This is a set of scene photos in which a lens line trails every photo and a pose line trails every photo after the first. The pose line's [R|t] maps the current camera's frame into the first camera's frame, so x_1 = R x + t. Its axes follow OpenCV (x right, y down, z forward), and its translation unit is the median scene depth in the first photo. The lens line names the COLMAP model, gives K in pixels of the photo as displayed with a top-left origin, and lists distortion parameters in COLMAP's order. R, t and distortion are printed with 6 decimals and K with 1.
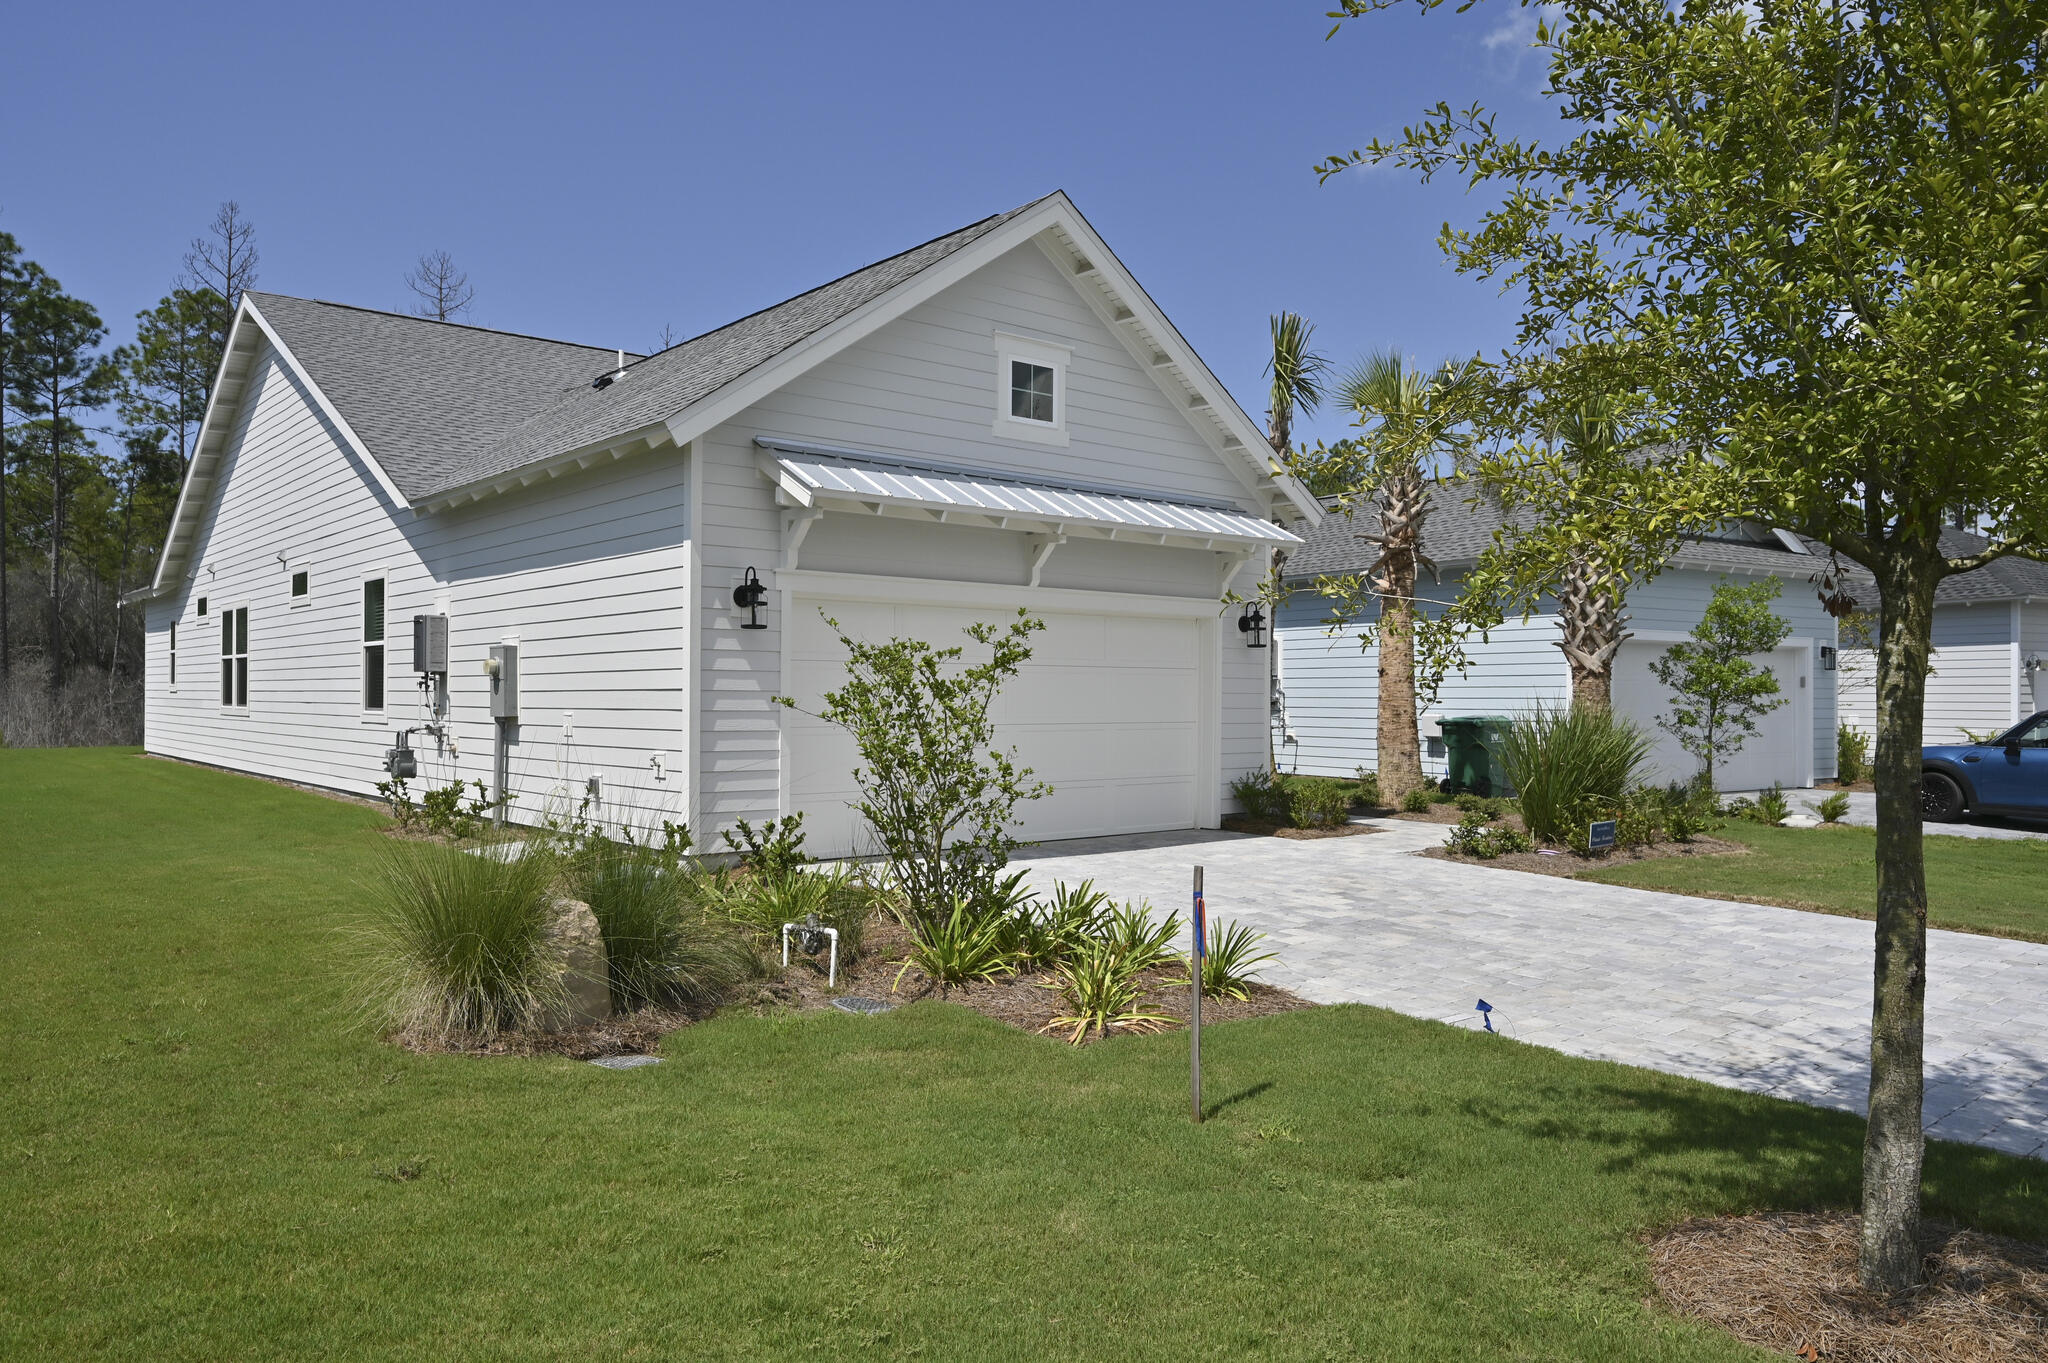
lens RADIAL K [[1424.8, 0, 1016.4], [0, 1424.8, 690.7], [0, 0, 1]] dist [-0.009378, -0.002162]
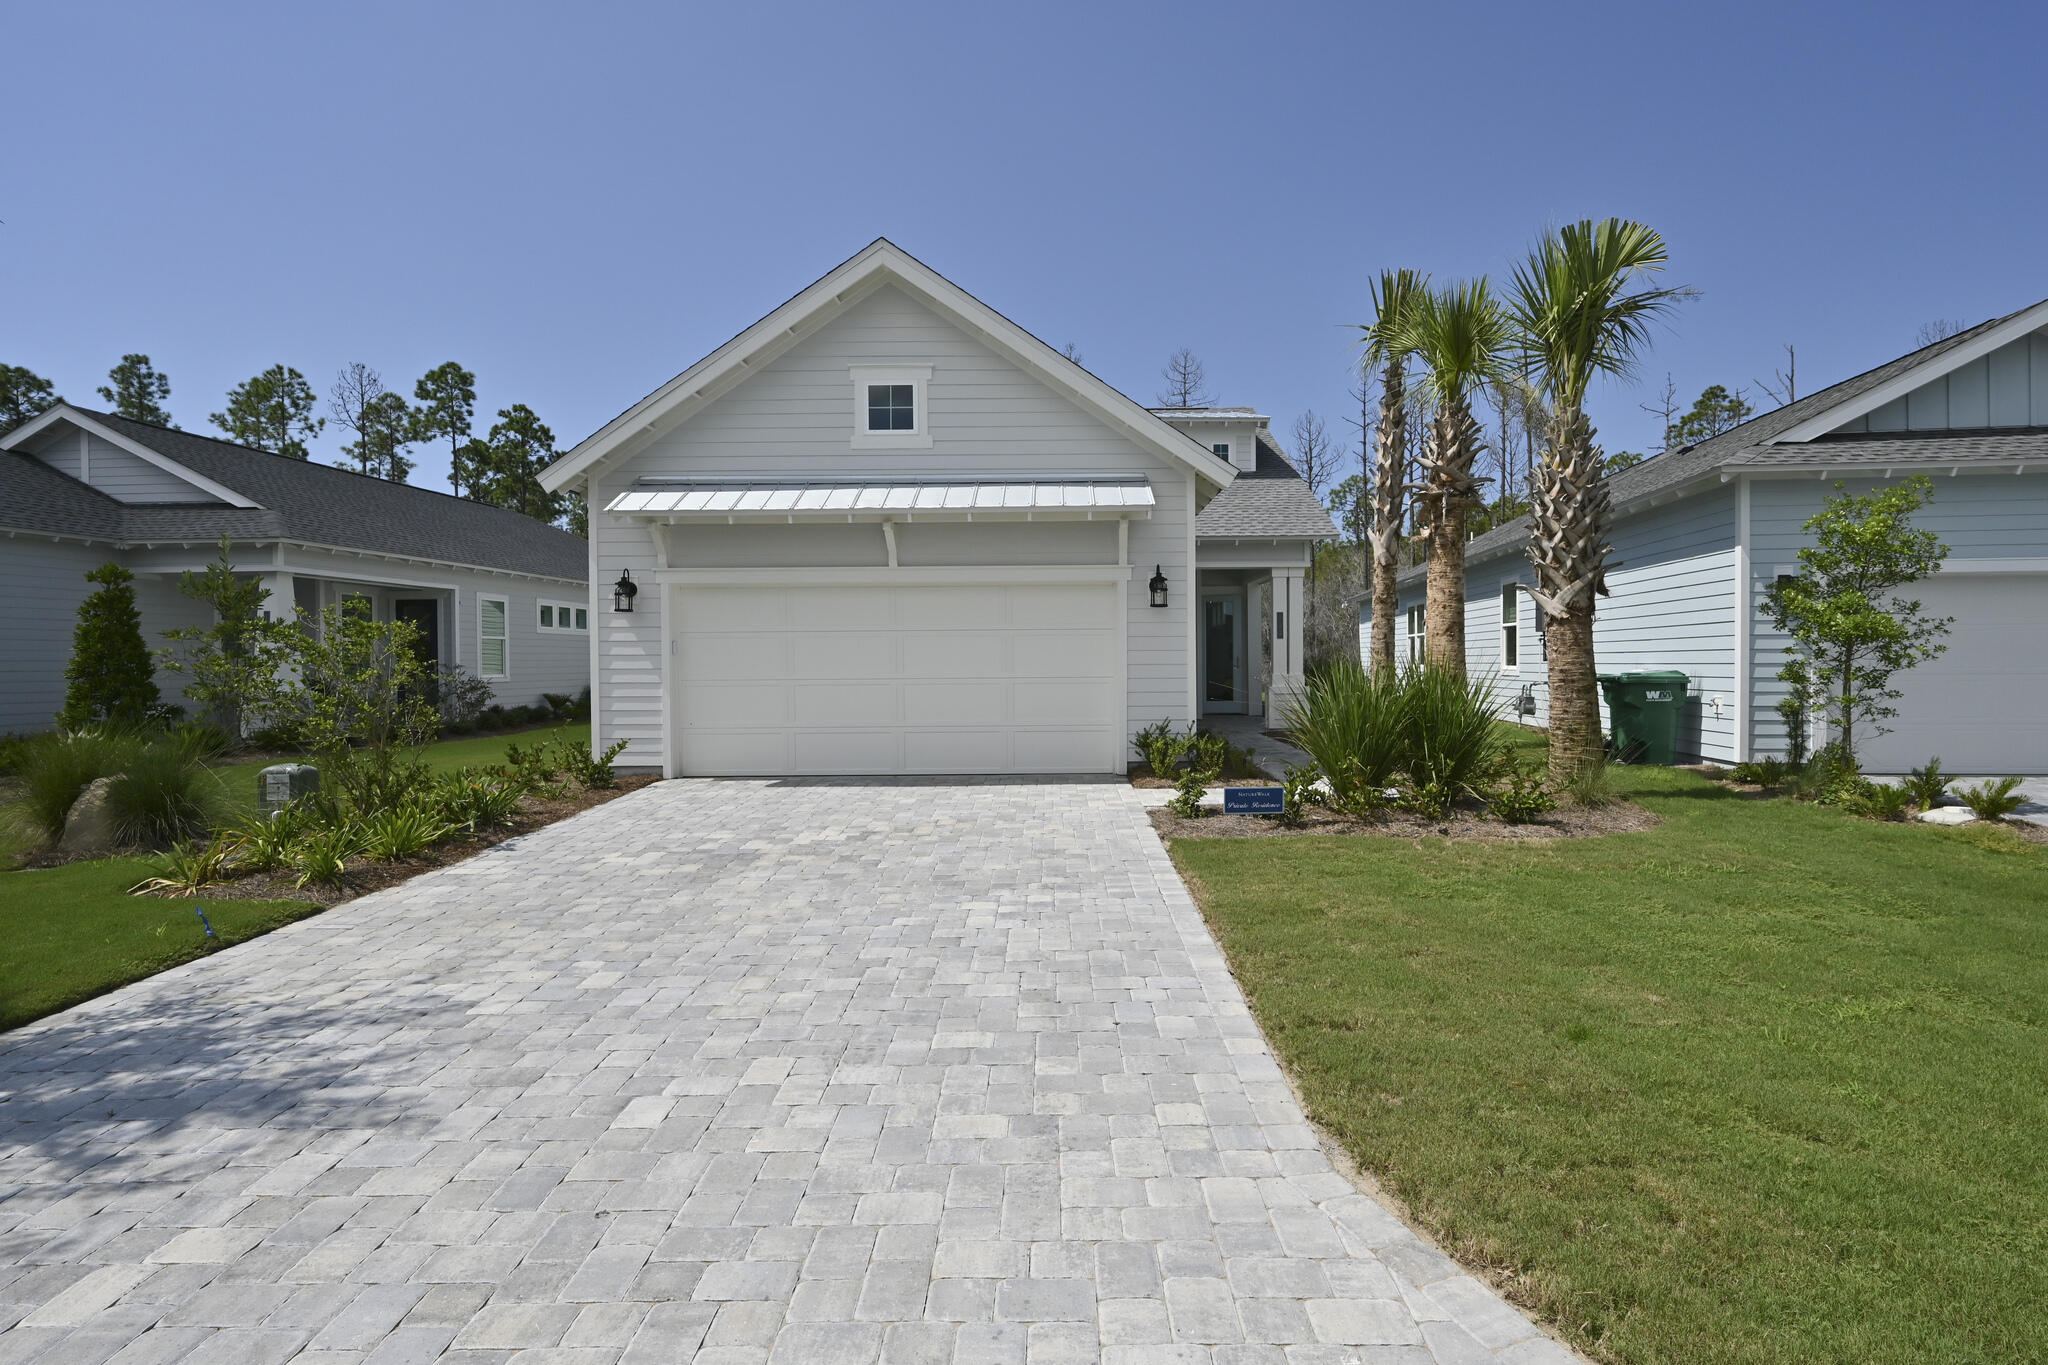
lens RADIAL K [[1061.4, 0, 1032.8], [0, 1061.4, 672.6], [0, 0, 1]] dist [-0.007790, 0.000432]
pose [[0.760711, -0.003087, -0.649083, 0.663542], [0.013054, 0.999859, 0.010544, 0.009920], [0.648959, -0.016494, 0.760644, 0.362499]]
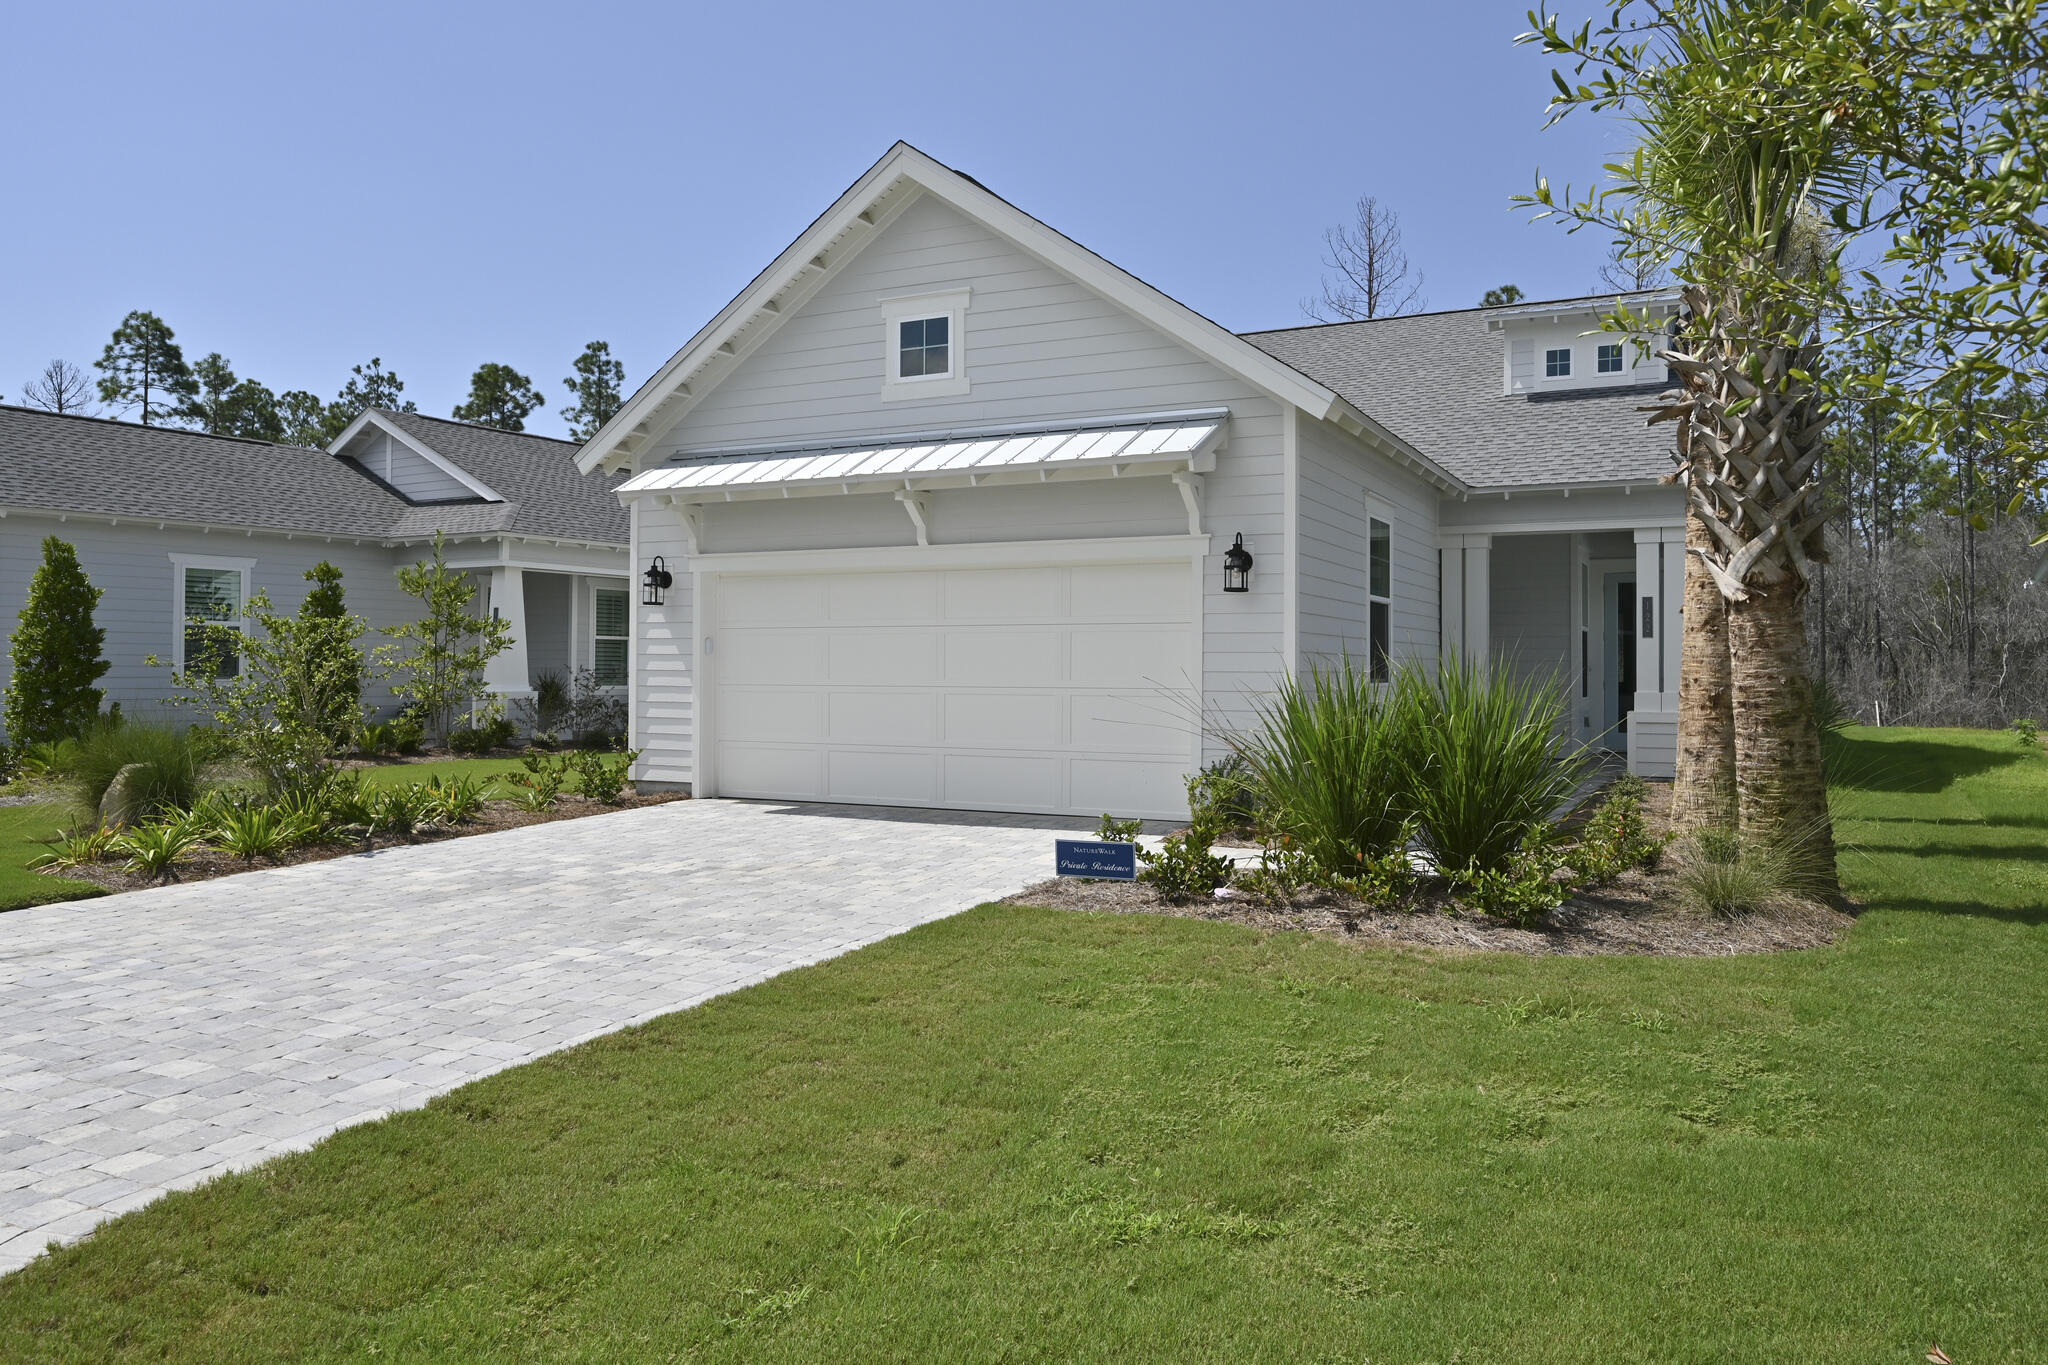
lens RADIAL K [[1424.8, 0, 1022.4], [0, 1424.8, 645.7], [0, 0, 1]] dist [-0.009378, -0.002162]
pose [[0.396055, -0.018544, -0.918040, 0.891161], [0.001399, 0.999807, -0.019592, 0.014538], [0.918226, 0.006475, 0.396004, 0.642366]]
